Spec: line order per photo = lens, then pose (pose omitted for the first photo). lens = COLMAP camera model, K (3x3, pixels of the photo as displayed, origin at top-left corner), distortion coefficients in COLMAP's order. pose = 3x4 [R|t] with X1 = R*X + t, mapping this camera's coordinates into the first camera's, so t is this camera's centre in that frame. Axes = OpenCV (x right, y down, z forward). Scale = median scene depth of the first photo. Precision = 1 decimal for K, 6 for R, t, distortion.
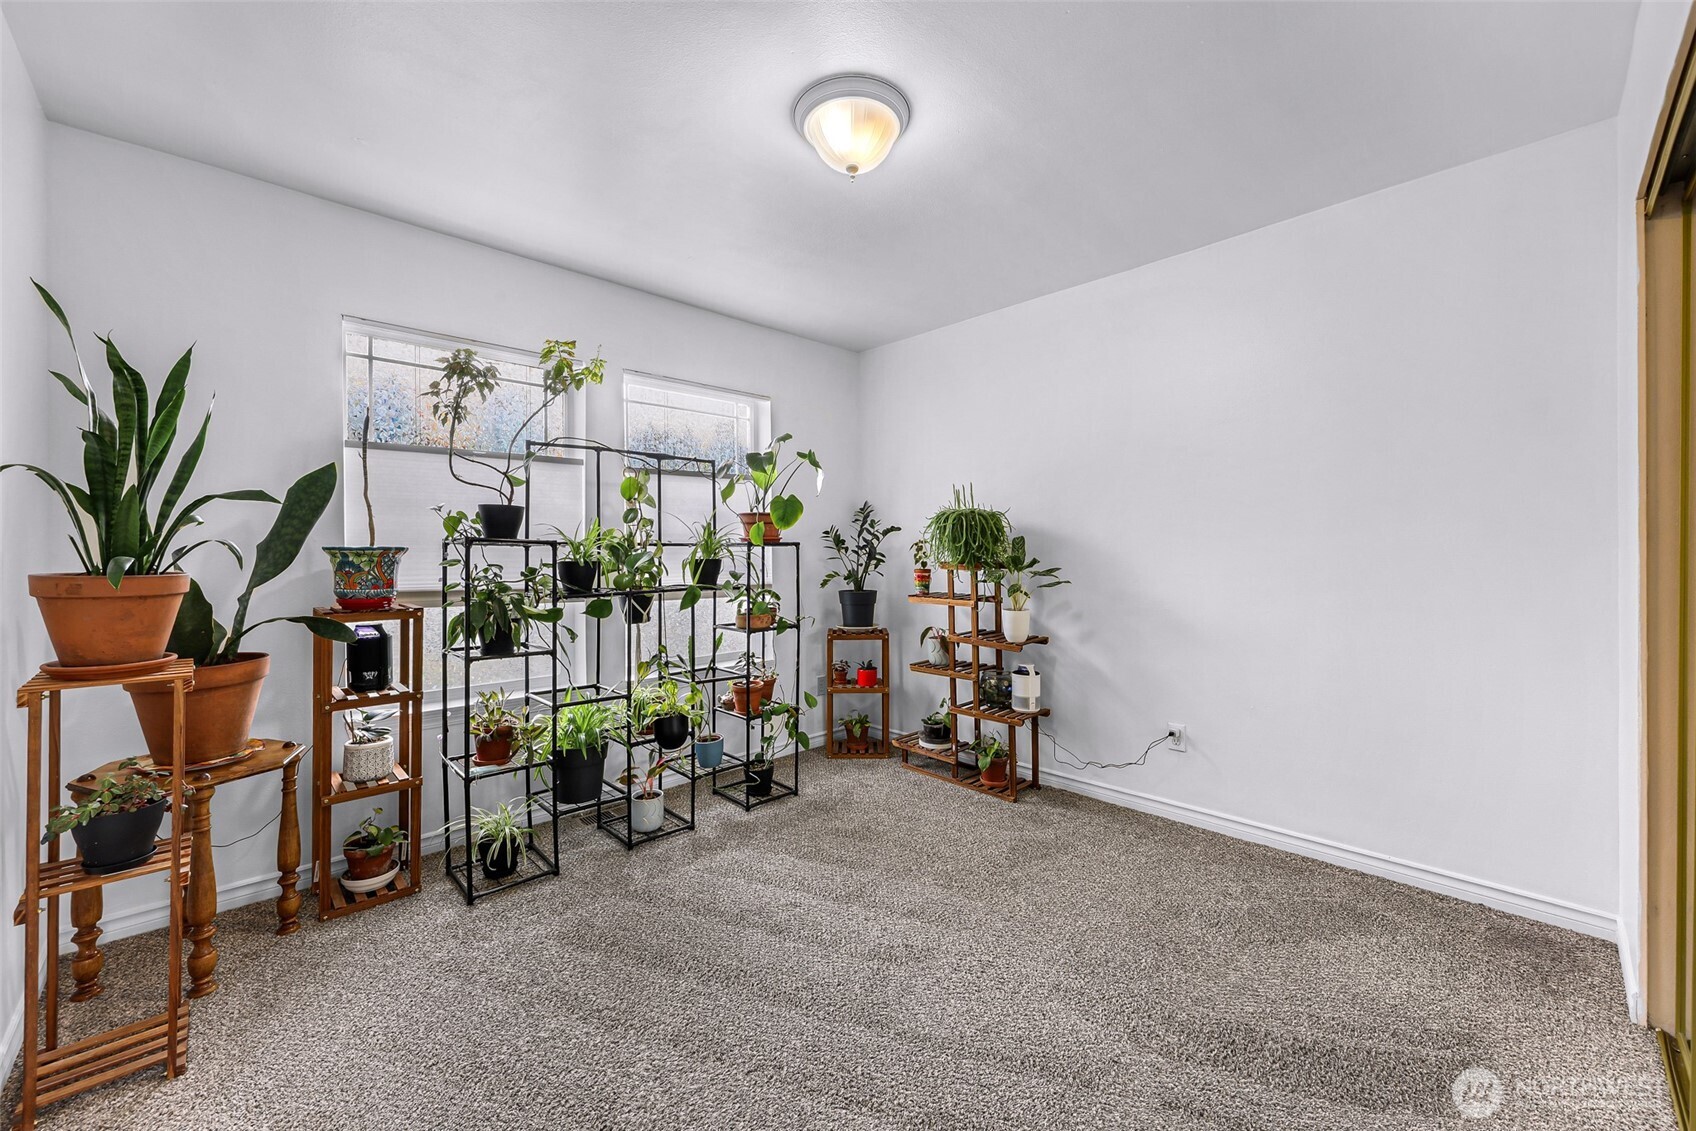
lens RADIAL K [[676.8, 0, 850.7], [0, 676.8, 553.4], [0, 0, 1]] dist [-0.000250, -0.000678]
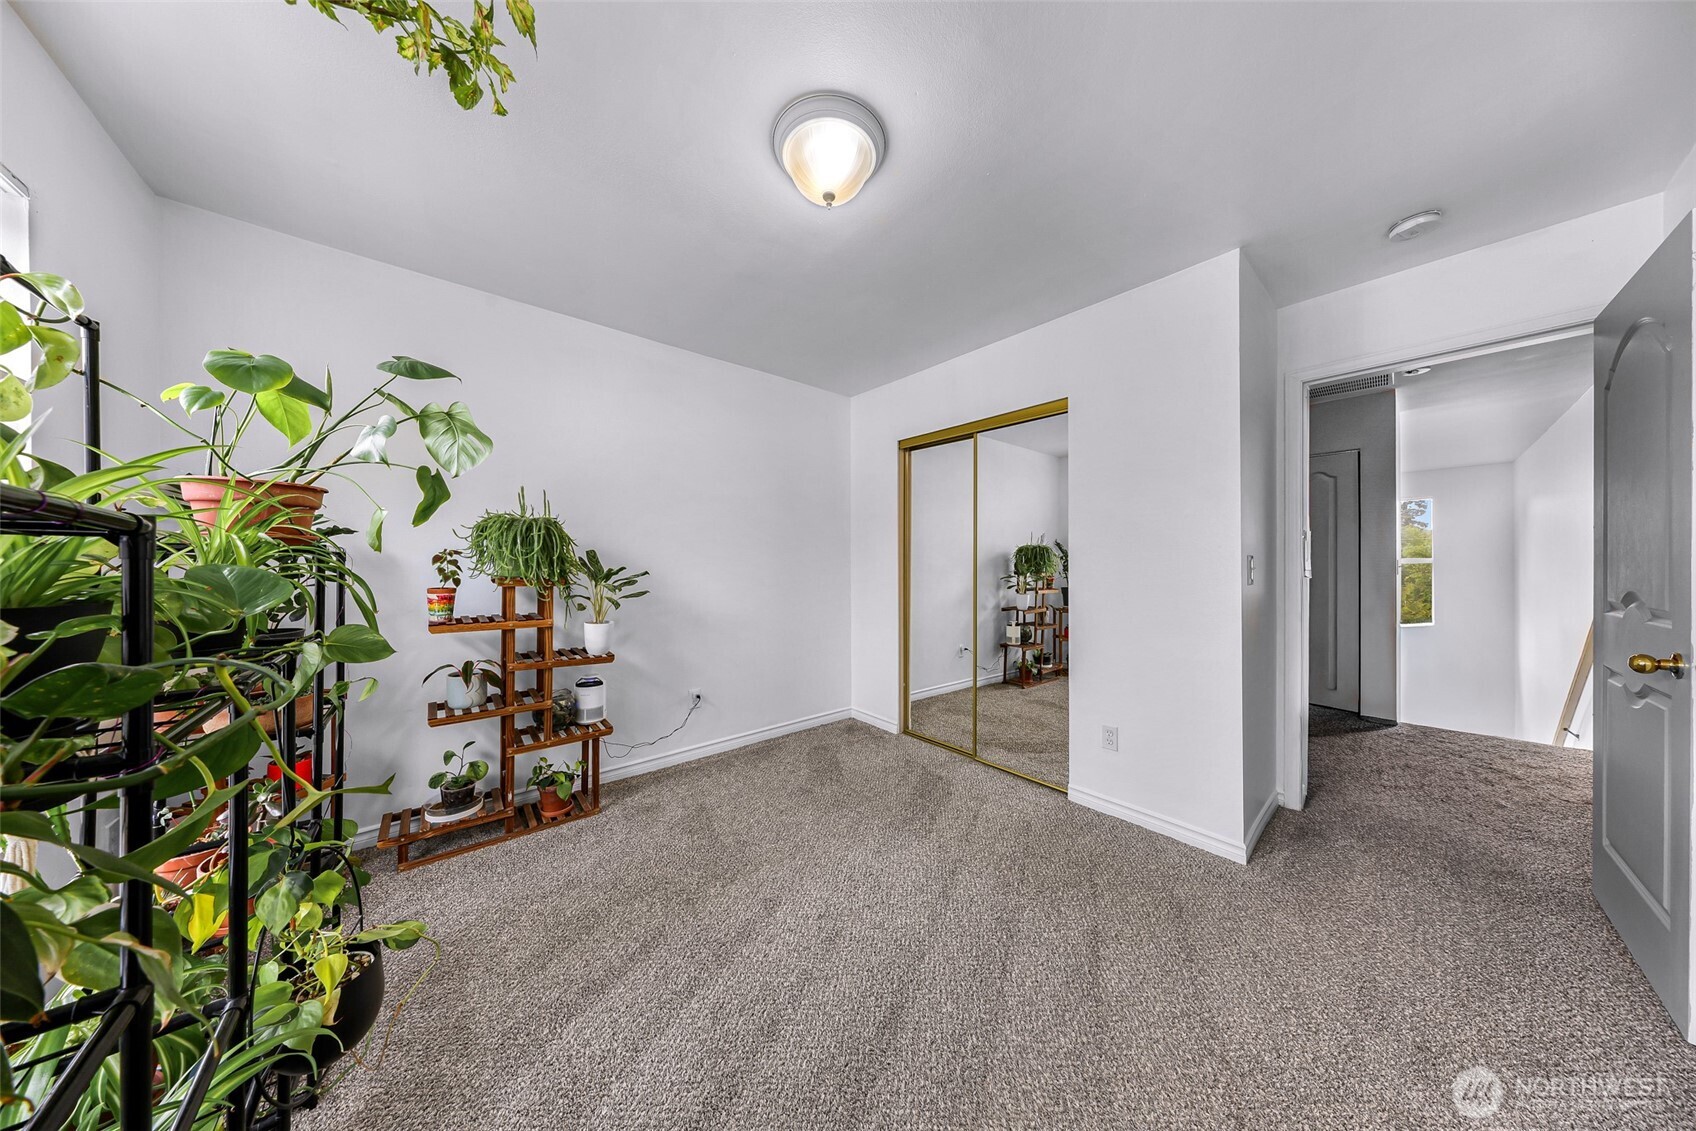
lens RADIAL K [[486.1, 0, 852.1], [0, 486.1, 564.5], [0, 0, 1]] dist [-0.000657, -0.000011]
pose [[0.048791, 0.001279, 0.998808, -0.488343], [0.004036, 0.999991, -0.001478, -0.000524], [-0.998801, 0.004104, 0.048786, 0.617732]]
